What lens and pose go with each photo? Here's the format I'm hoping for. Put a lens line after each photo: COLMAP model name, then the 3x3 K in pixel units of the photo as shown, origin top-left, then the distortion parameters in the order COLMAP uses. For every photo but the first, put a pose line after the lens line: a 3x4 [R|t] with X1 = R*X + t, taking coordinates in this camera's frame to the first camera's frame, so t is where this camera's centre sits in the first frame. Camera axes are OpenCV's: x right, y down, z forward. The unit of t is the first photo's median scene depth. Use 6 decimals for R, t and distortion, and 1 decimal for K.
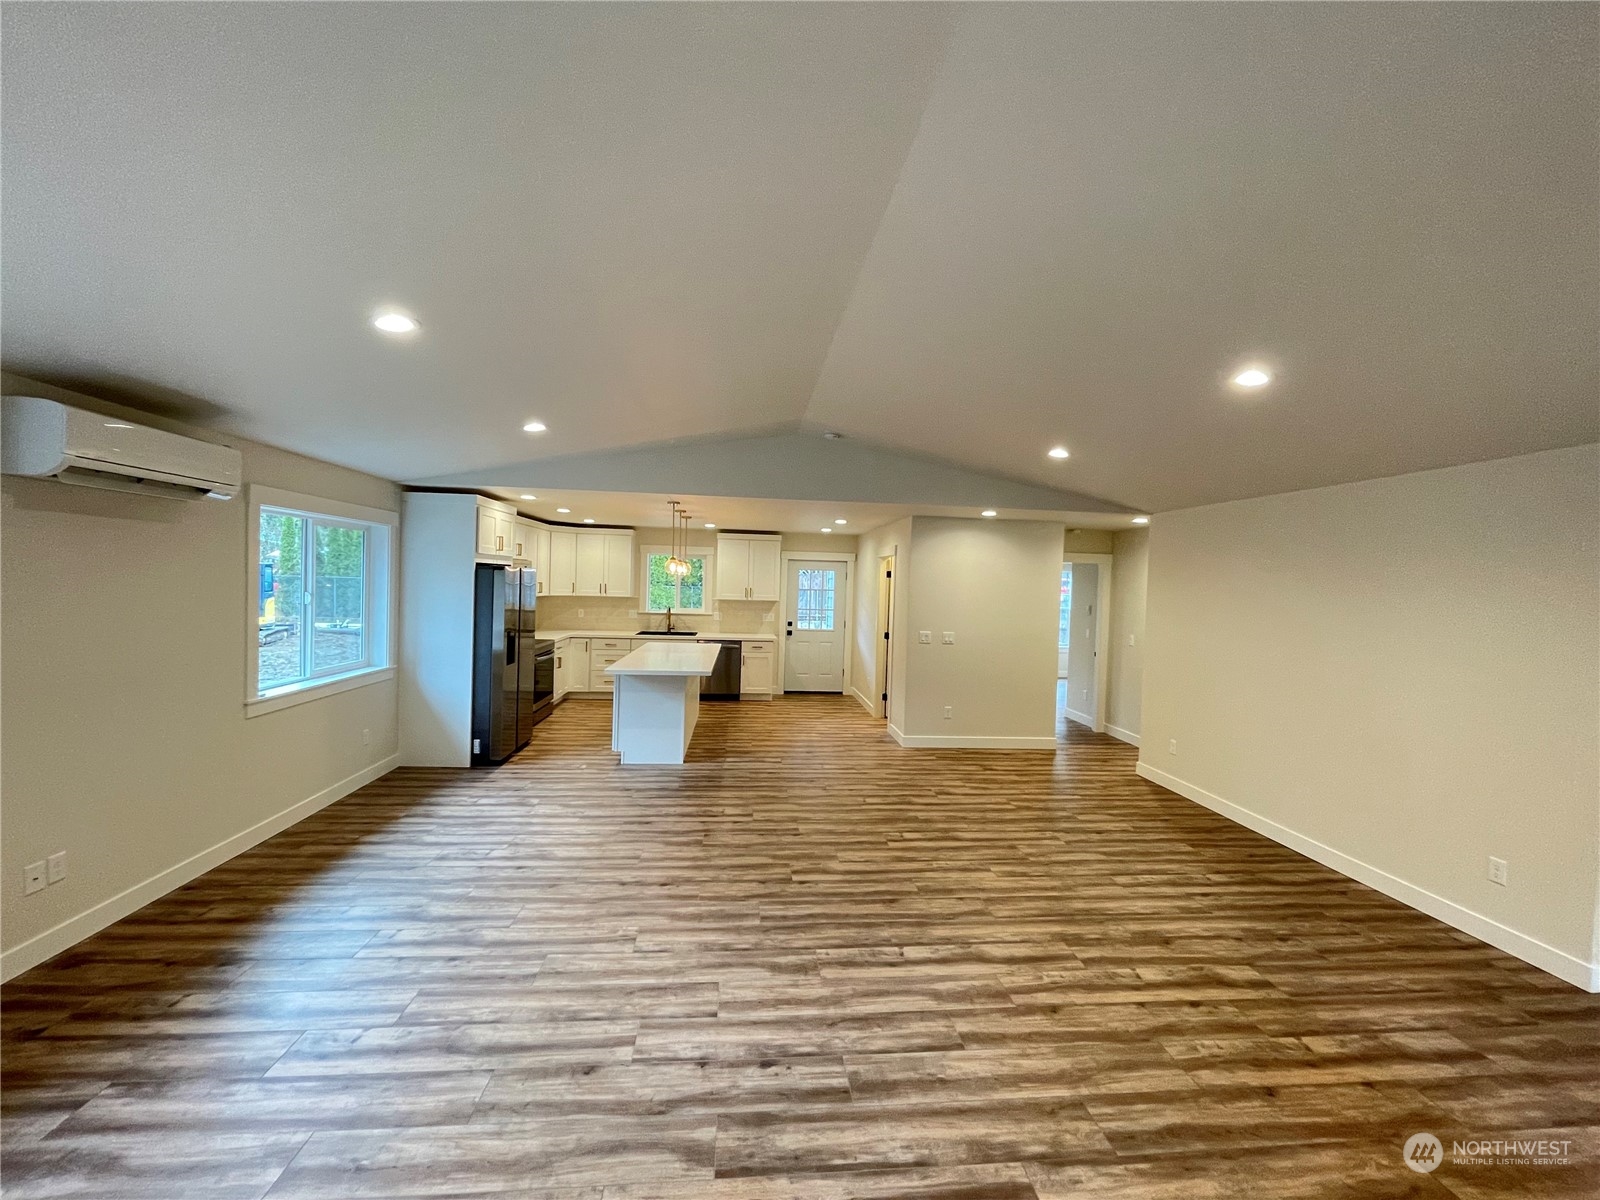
lens RADIAL K [[650.3, 0, 800.0], [0, 650.3, 600.0], [0, 0, 1]] dist [0.000535, 0.000101]
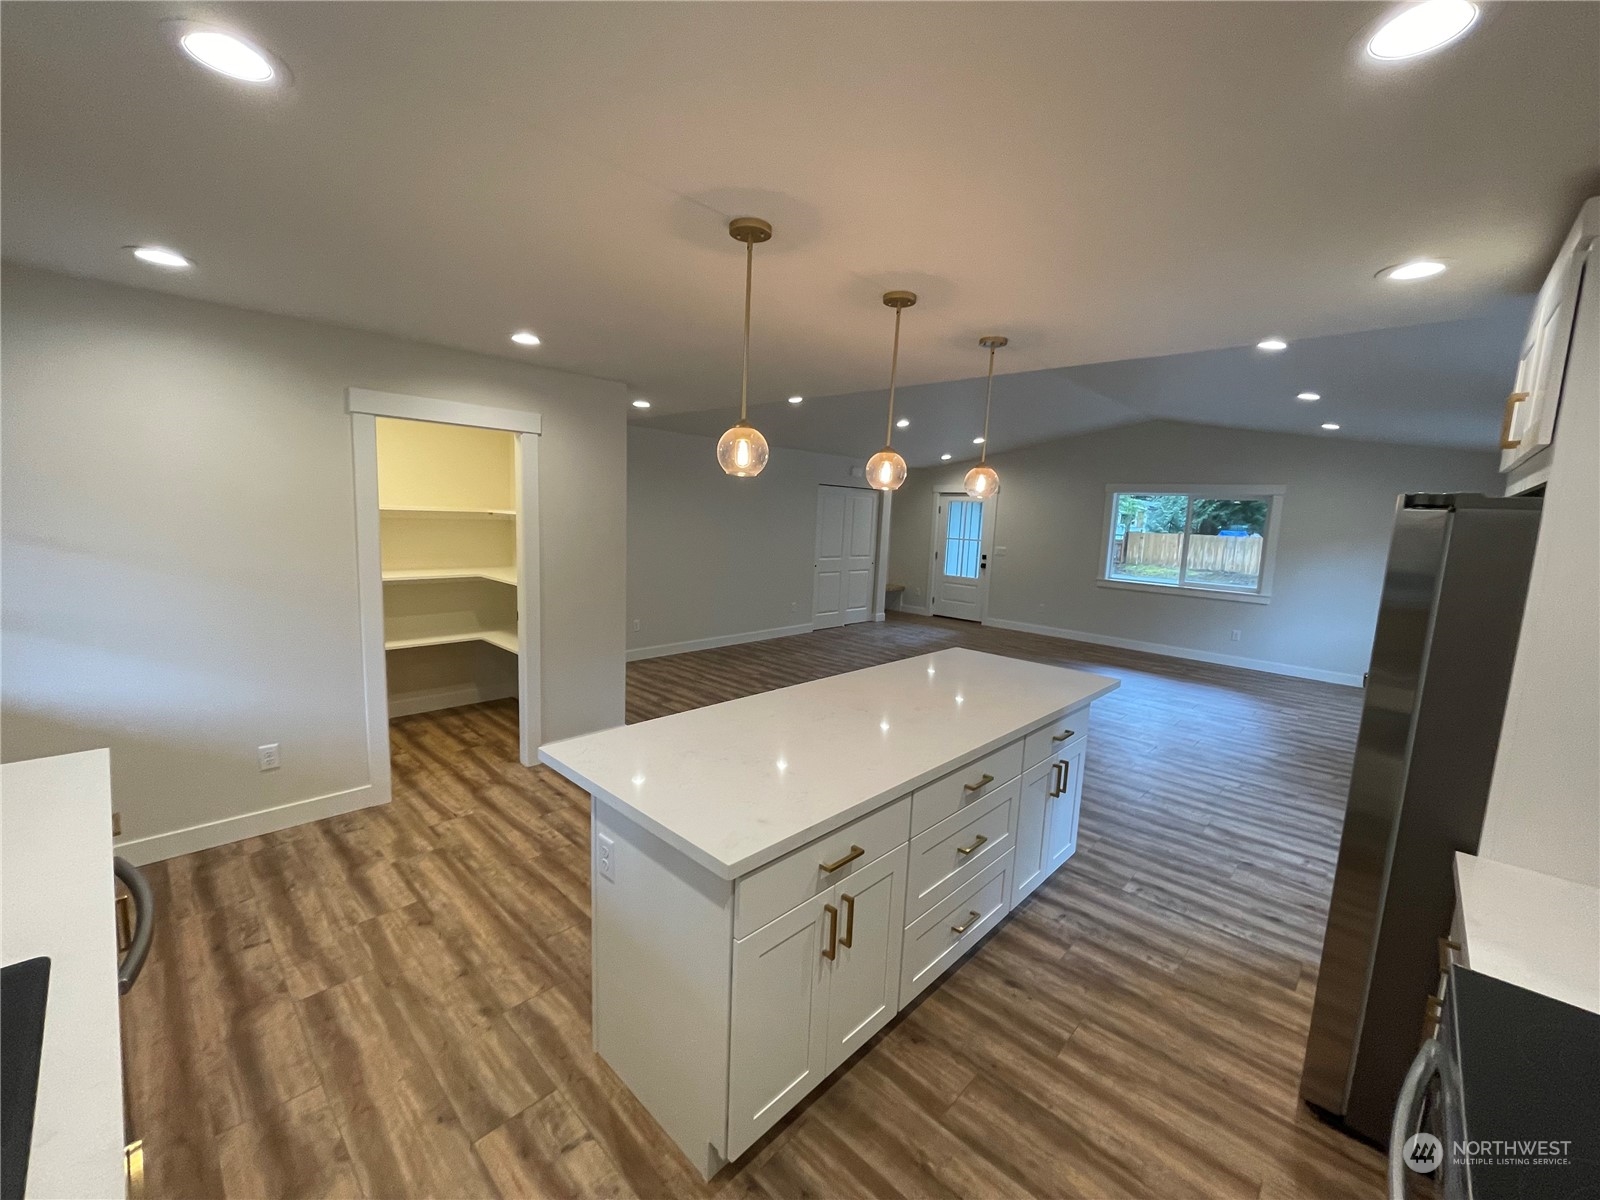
lens RADIAL K [[650.3, 0, 800.0], [0, 650.3, 600.0], [0, 0, 1]] dist [0.000535, 0.000101]
pose [[-0.657304, -0.159797, 0.736489, -0.646365], [-0.041047, 0.983402, 0.176736, -0.062681], [-0.752507, 0.085939, -0.652953, 1.938268]]
